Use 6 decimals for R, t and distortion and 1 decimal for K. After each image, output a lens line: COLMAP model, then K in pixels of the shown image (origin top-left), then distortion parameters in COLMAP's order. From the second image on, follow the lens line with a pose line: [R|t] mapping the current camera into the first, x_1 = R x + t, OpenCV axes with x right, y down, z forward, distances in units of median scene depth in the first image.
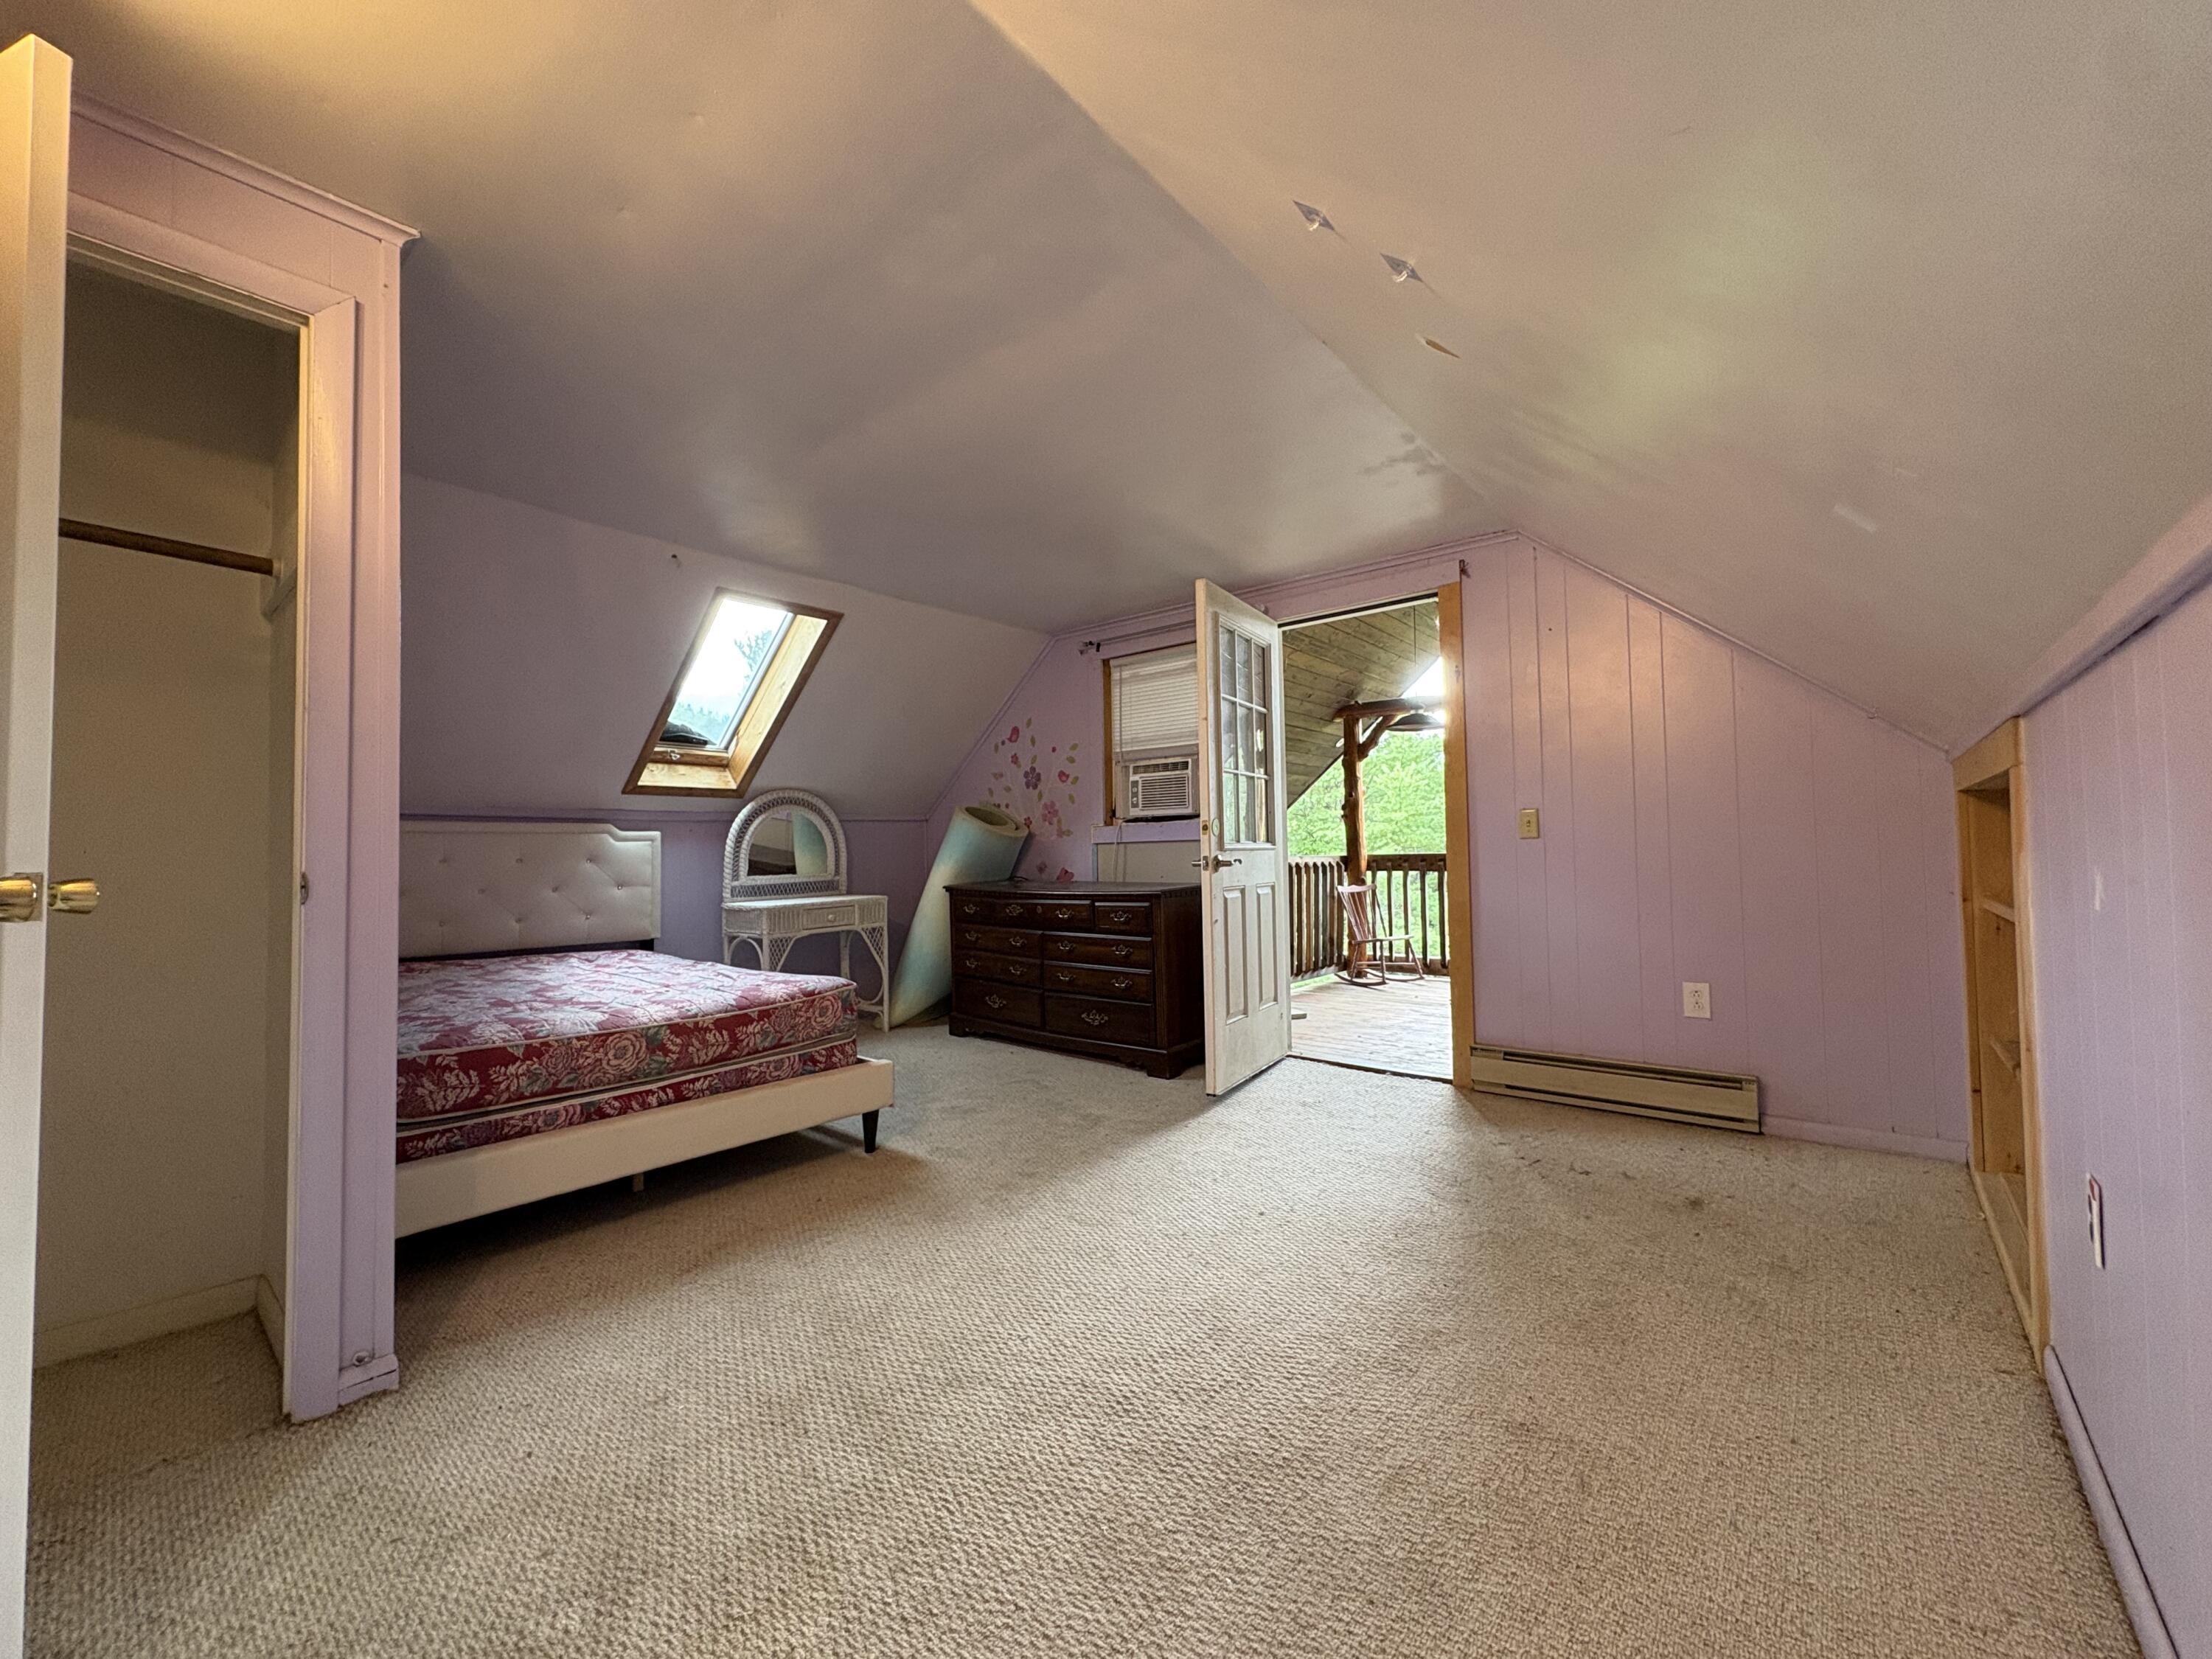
lens RADIAL K [[883.7, 0, 1101.6], [0, 883.7, 831.2], [0, 0, 1]] dist [-0.000446, -0.000139]
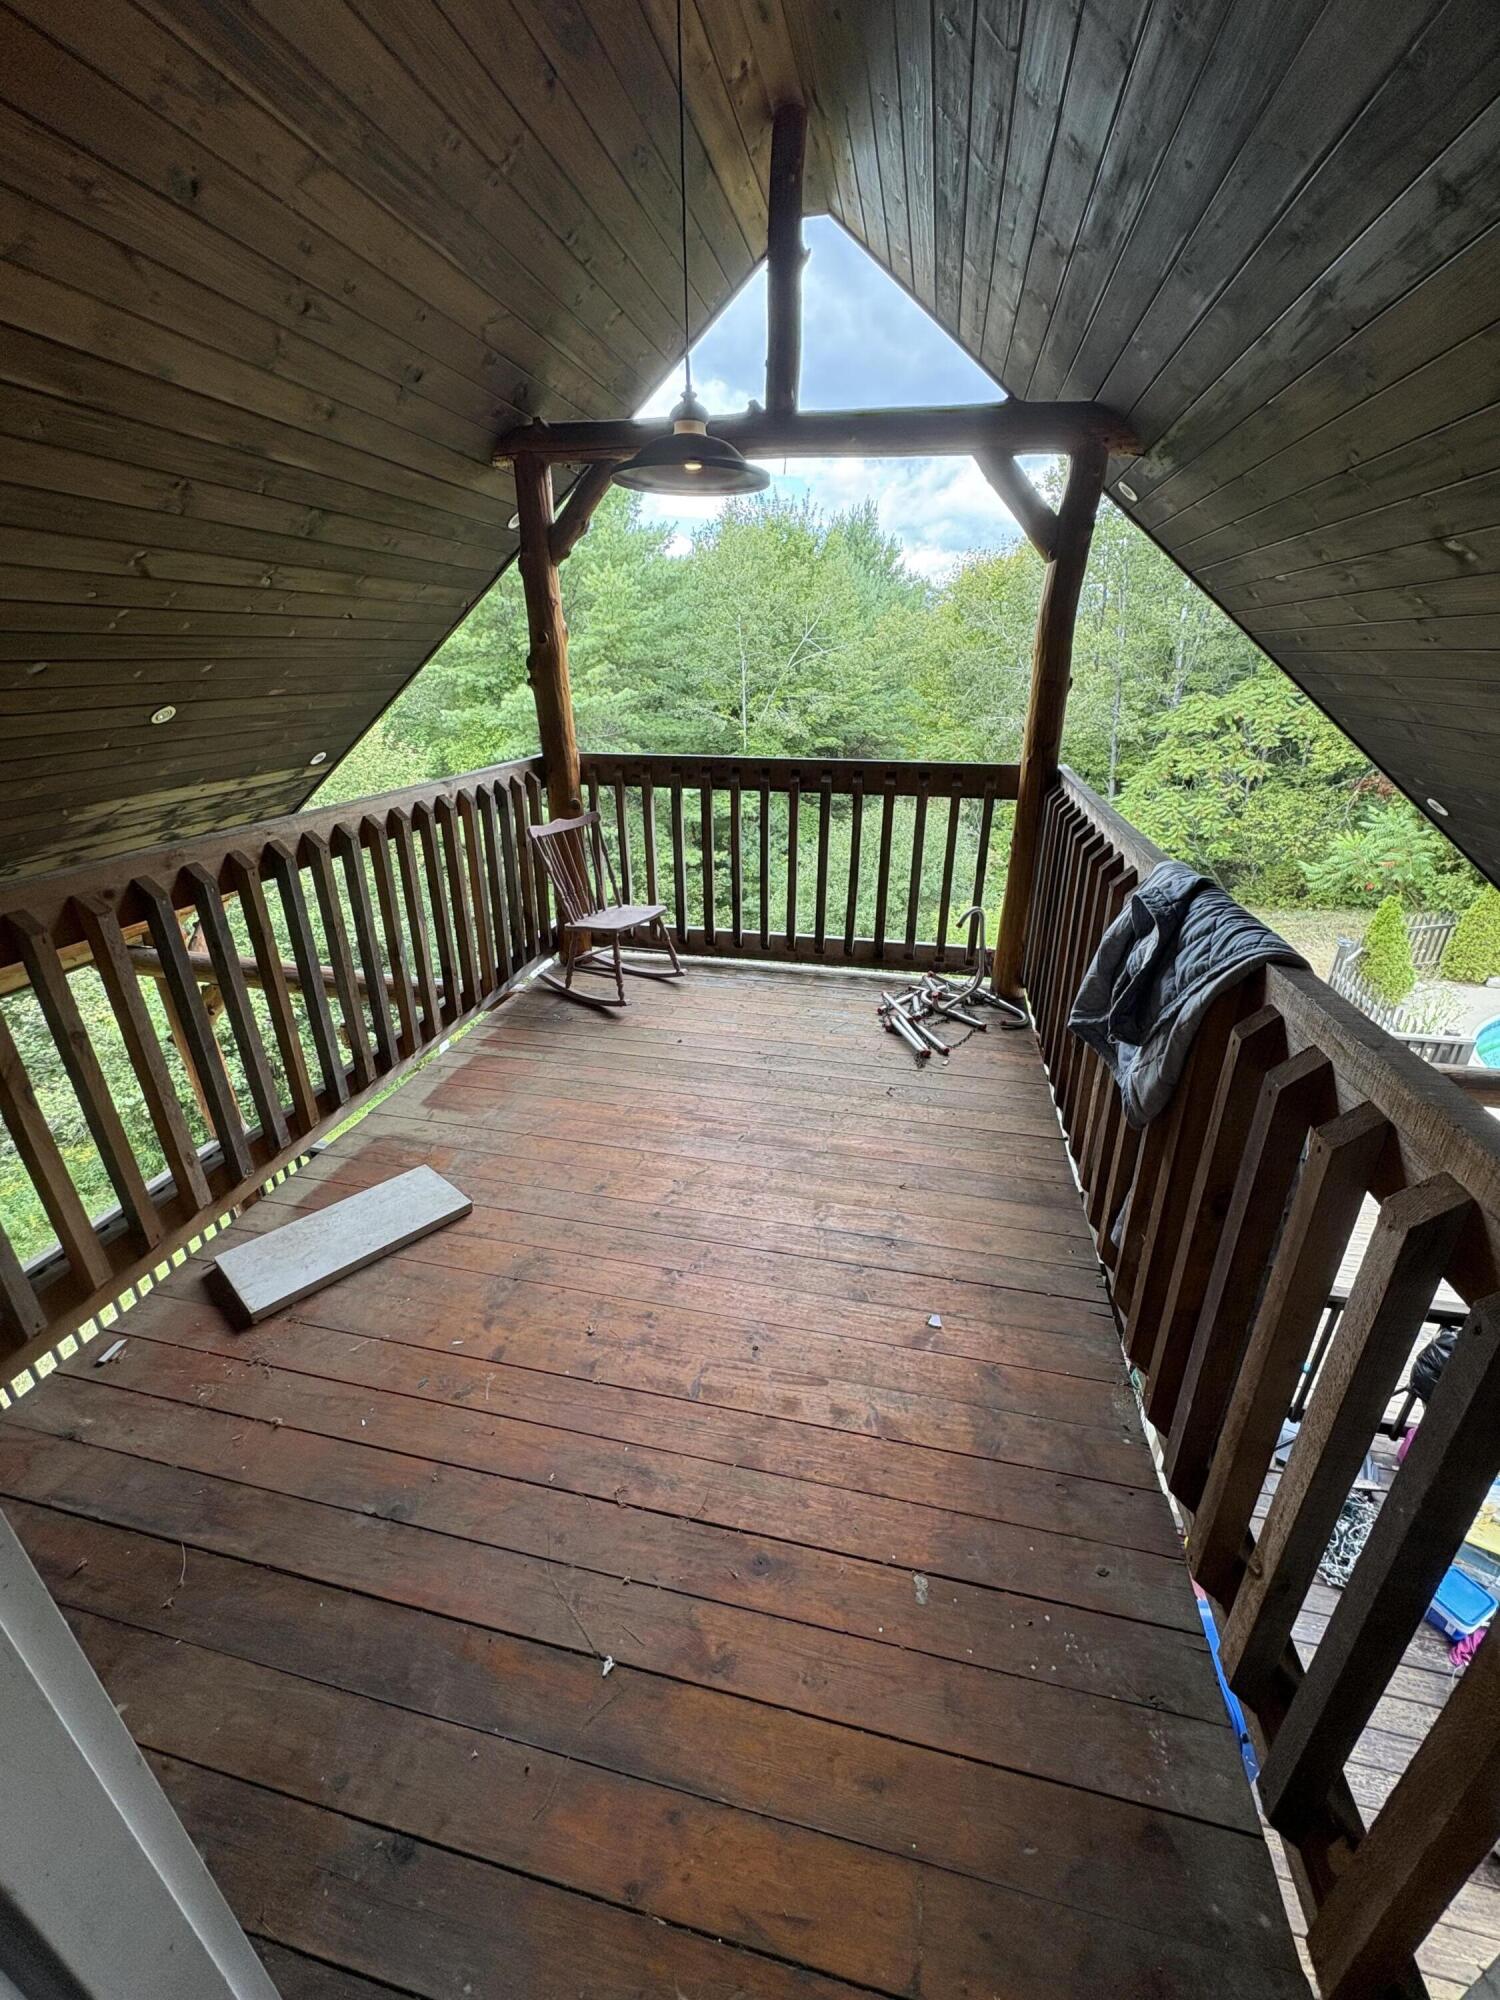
lens RADIAL K [[799.0, 0, 754.2], [0, 799.0, 1001.8], [0, 0, 1]] dist [-0.000446, -0.000139]
pose [[0.882243, -0.172158, 0.438188, 0.151181], [-0.028369, 0.909611, 0.414491, -0.045398], [-0.469939, -0.378113, 0.797614, 0.491310]]
